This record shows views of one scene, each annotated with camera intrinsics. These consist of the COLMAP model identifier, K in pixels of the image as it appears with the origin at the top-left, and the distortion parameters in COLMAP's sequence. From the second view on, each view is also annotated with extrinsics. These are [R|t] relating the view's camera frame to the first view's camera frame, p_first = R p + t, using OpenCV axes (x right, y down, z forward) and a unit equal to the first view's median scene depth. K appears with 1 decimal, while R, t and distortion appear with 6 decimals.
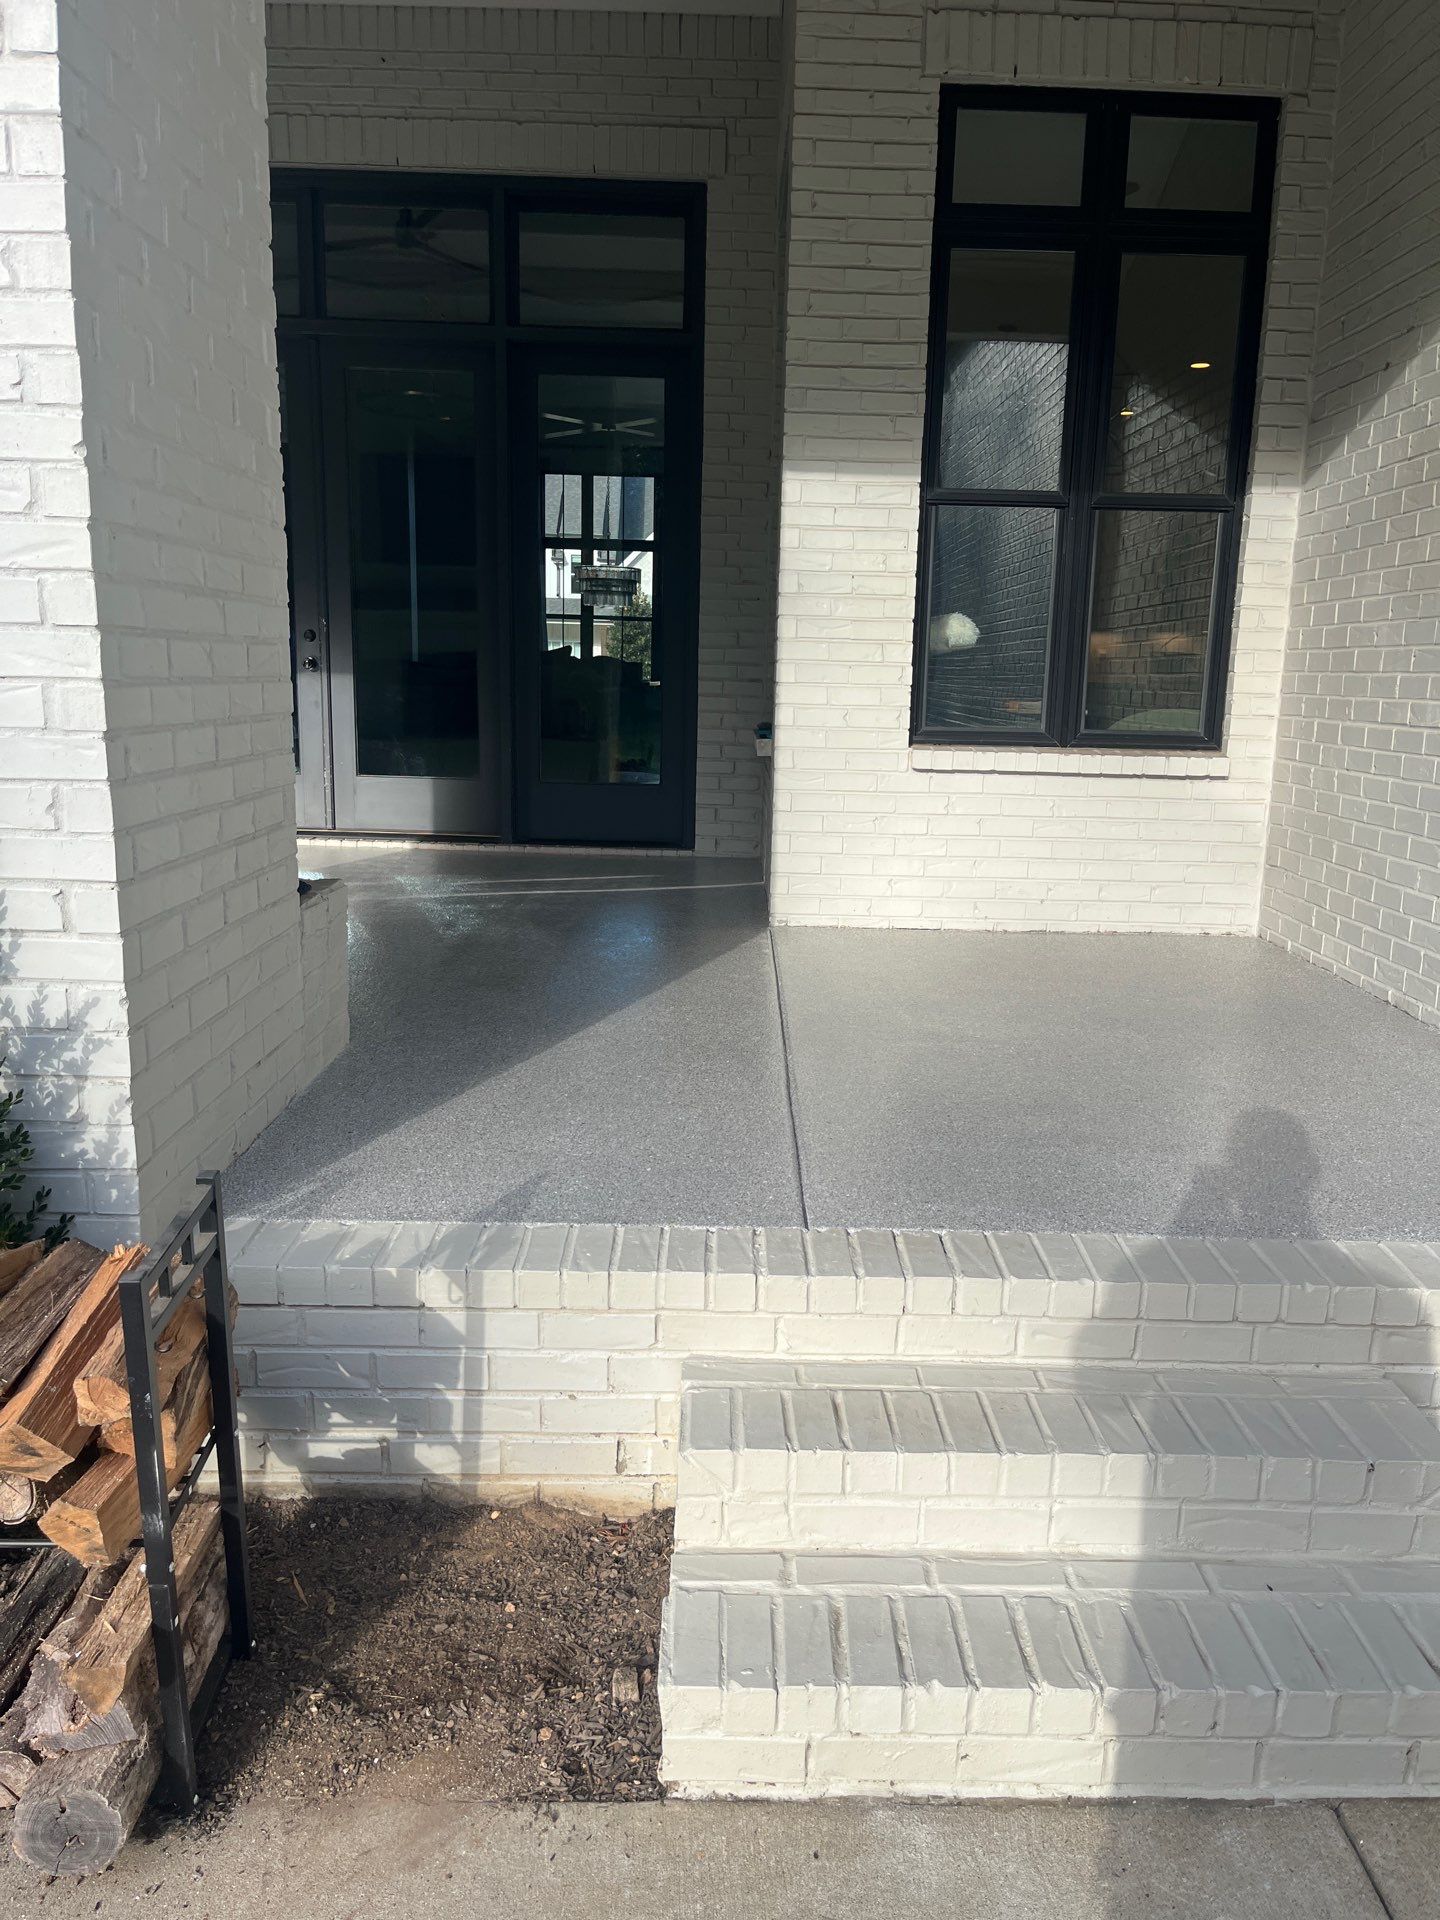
lens RADIAL K [[1493.3, 0, 735.6], [0, 1493.3, 962.7], [0, 0, 1]] dist [0.060677, -0.085422]
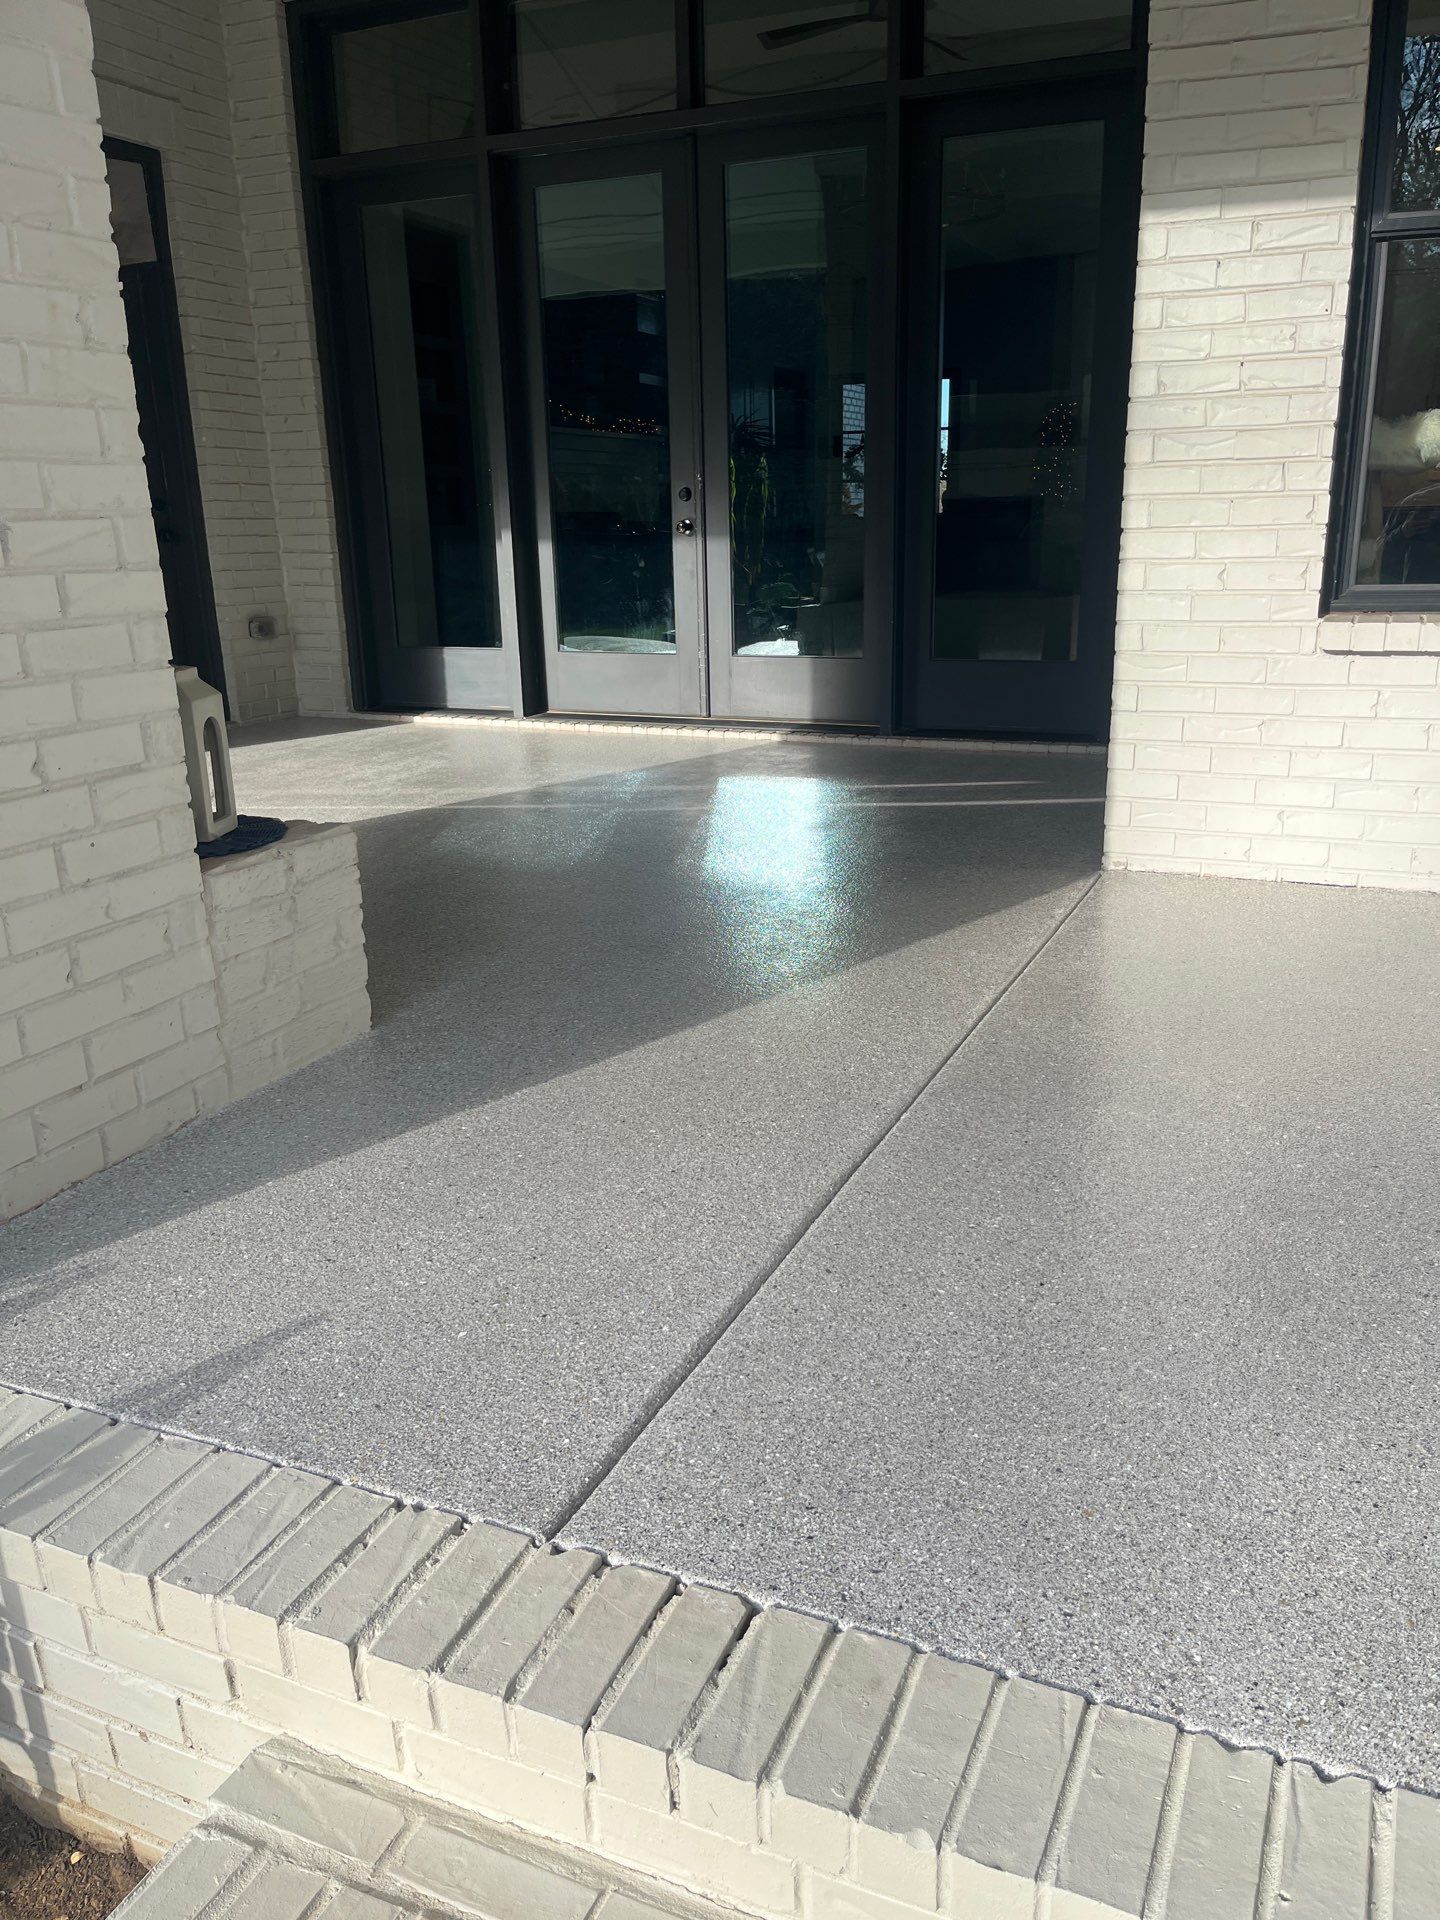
lens RADIAL K [[1474.2, 0, 725.7], [0, 1474.2, 978.0], [0, 0, 1]] dist [0.076897, -0.108527]
pose [[0.910570, 0.080976, -0.405345, 0.160602], [-0.037242, 0.992707, 0.114653, -0.050144], [0.411673, -0.089304, 0.906945, 0.264750]]
